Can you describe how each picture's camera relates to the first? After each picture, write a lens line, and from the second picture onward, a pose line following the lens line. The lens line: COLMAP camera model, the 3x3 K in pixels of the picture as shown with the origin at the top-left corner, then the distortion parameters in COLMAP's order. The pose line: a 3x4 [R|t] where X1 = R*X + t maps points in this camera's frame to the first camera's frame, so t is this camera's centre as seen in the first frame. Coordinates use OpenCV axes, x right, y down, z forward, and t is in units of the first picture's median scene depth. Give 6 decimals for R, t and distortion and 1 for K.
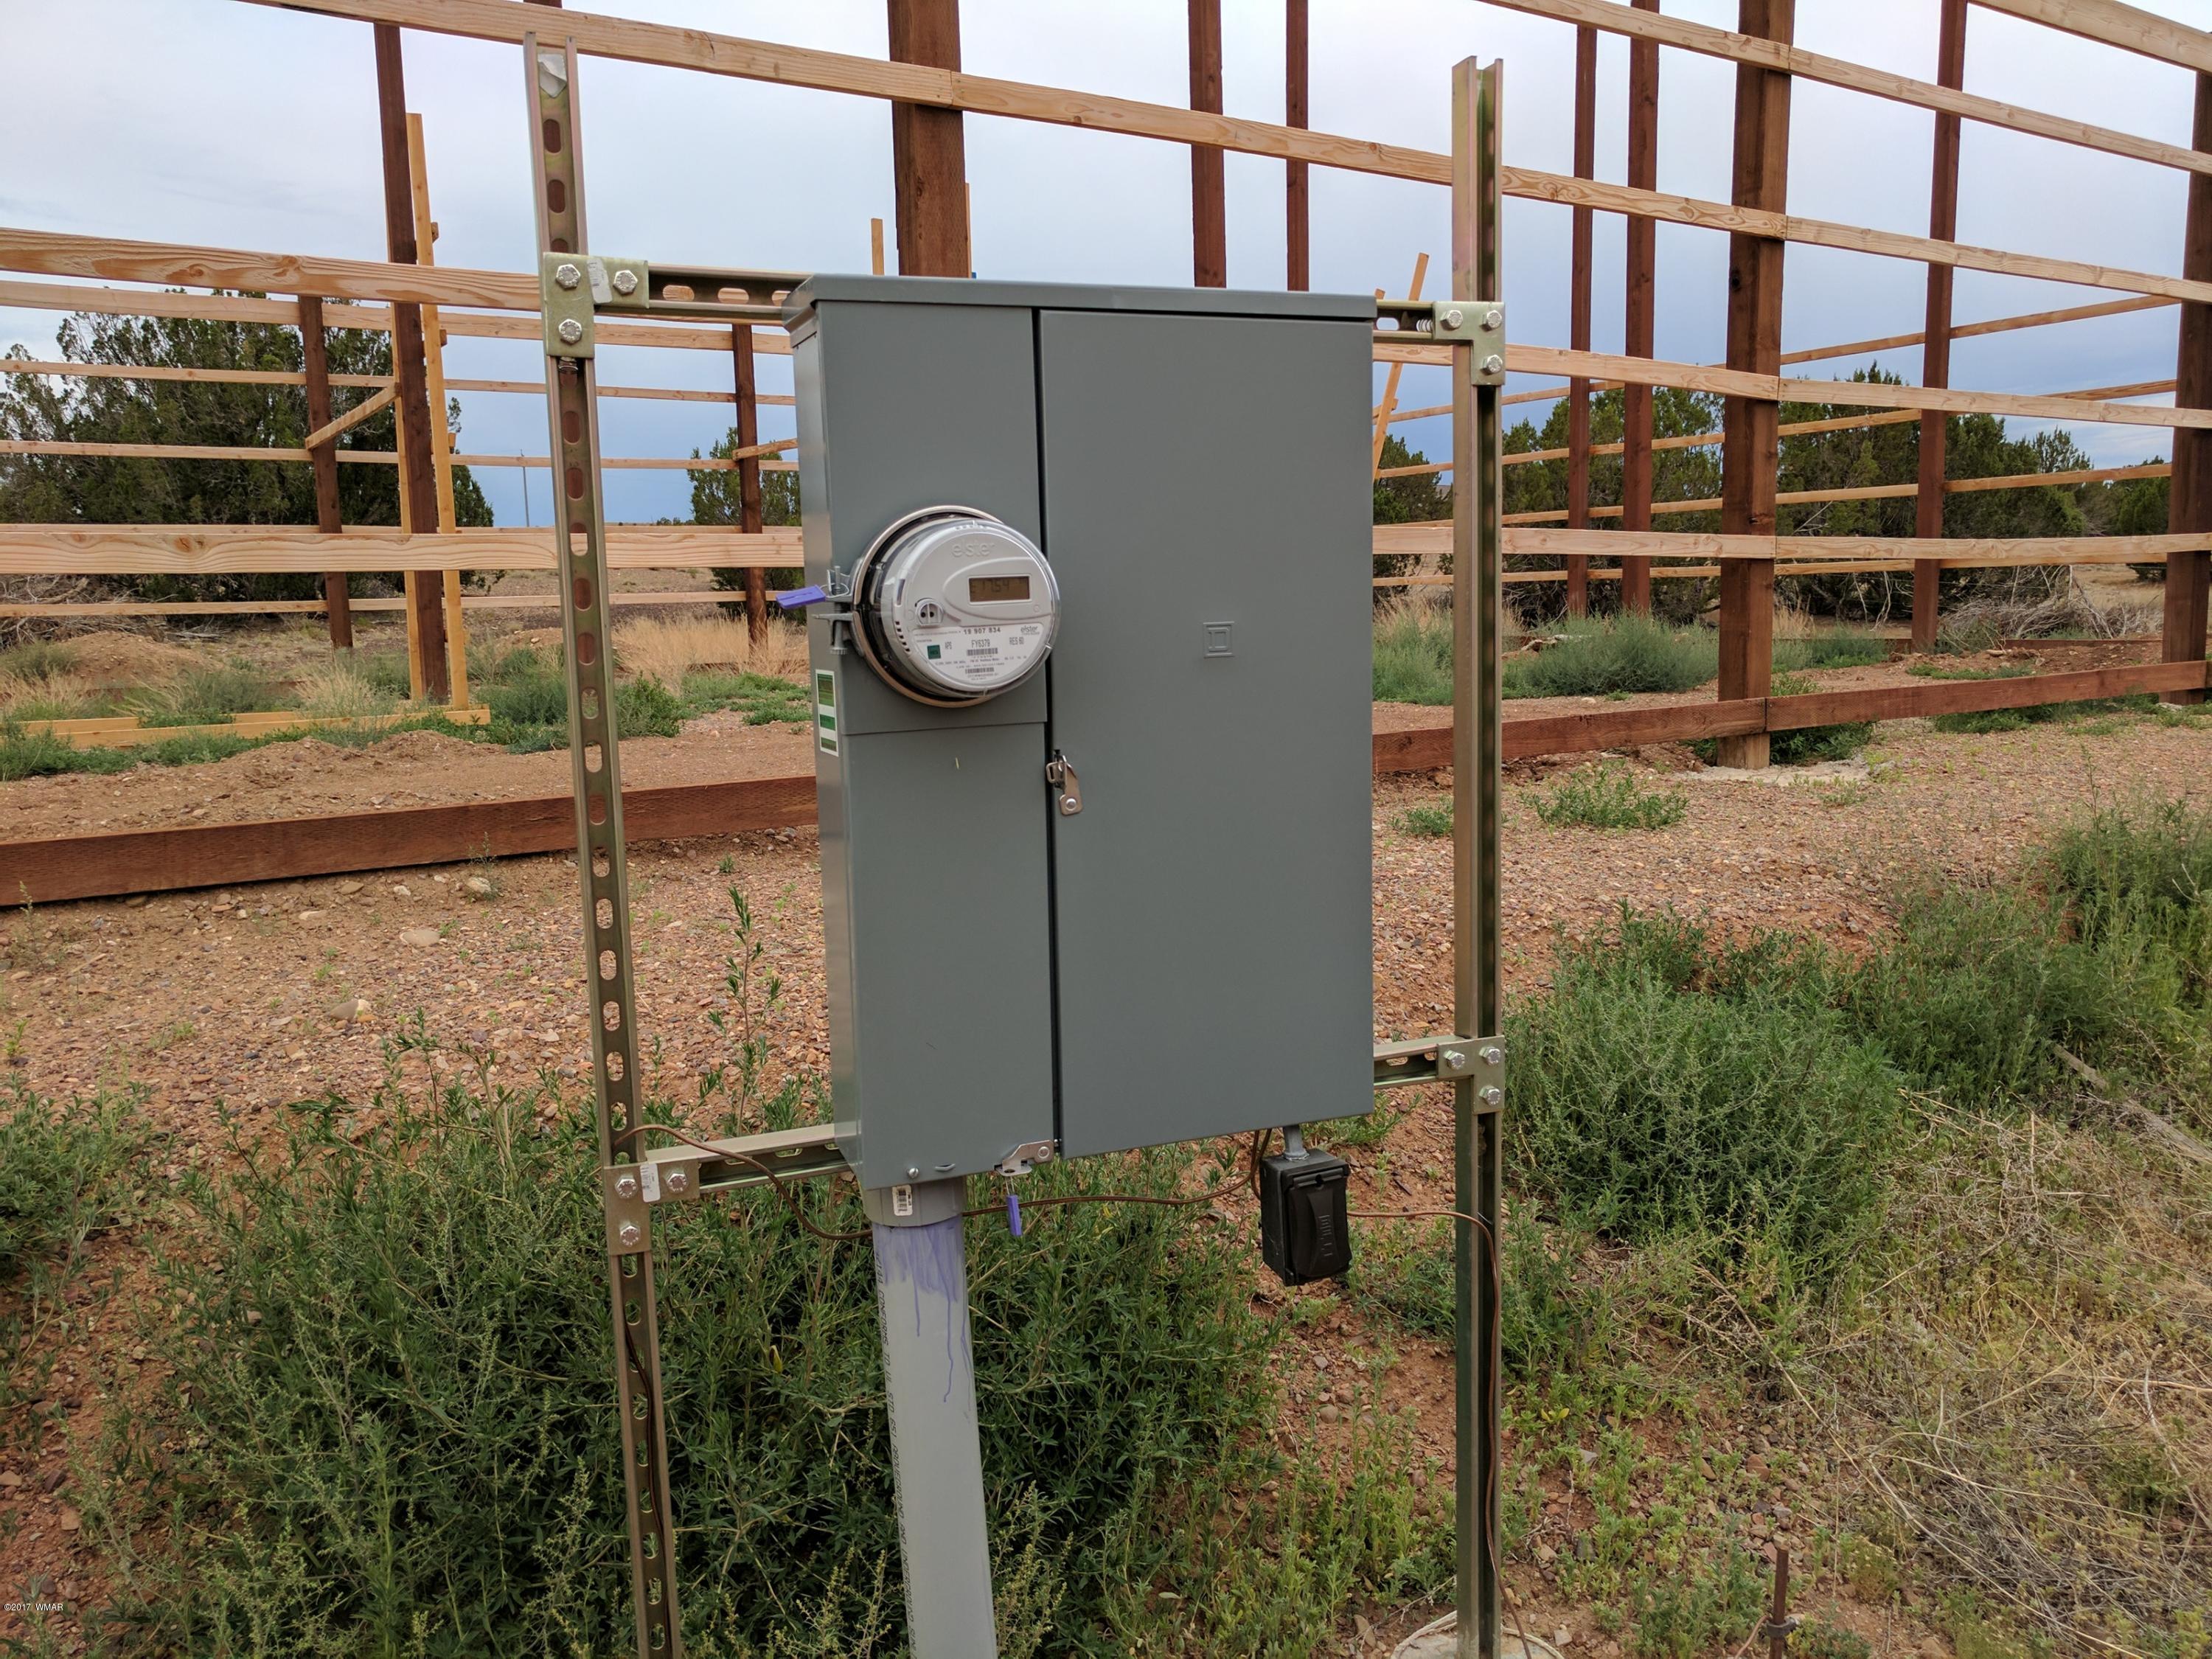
lens RADIAL K [[1644.0, 0, 1105.7], [0, 1644.0, 842.3], [0, 0, 1]] dist [-0.022546, 0.036889]
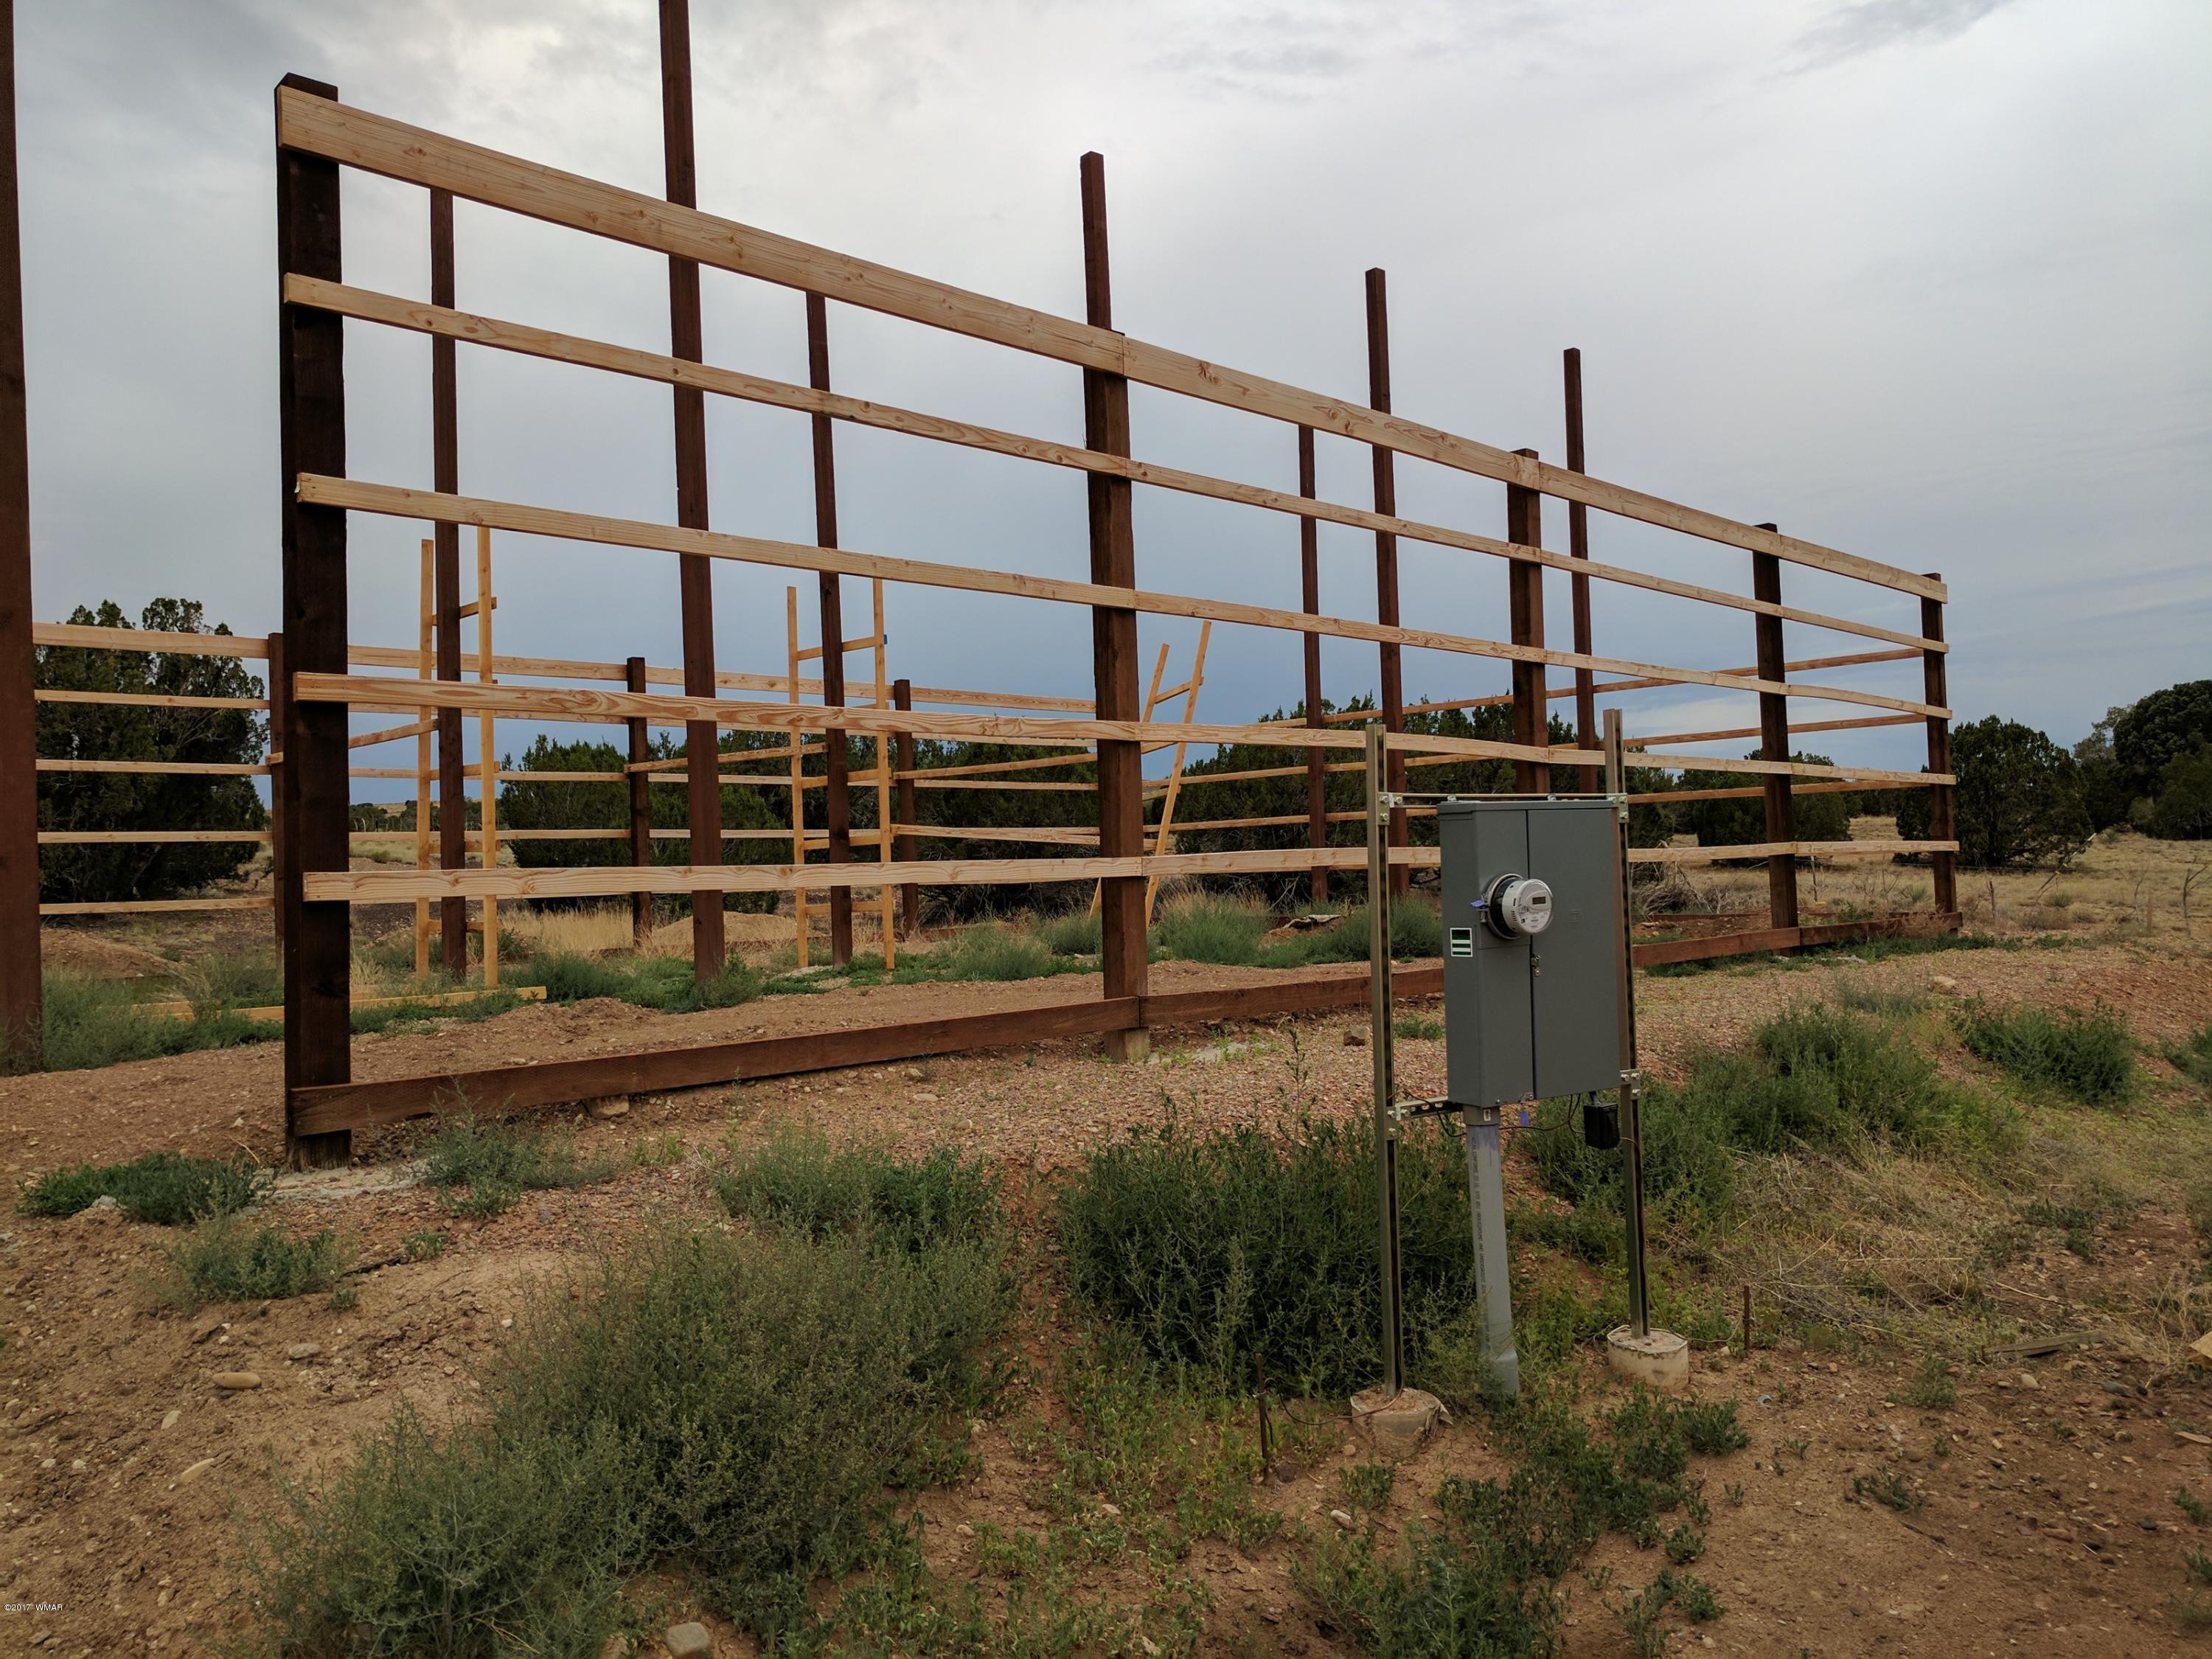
lens RADIAL K [[1644.0, 0, 1105.7], [0, 1644.0, 842.3], [0, 0, 1]] dist [-0.022546, 0.036889]
pose [[0.978022, -0.002117, 0.208491, -0.341310], [0.037836, 0.985149, -0.167483, 0.051612], [-0.205040, 0.171690, 0.963577, -0.420844]]
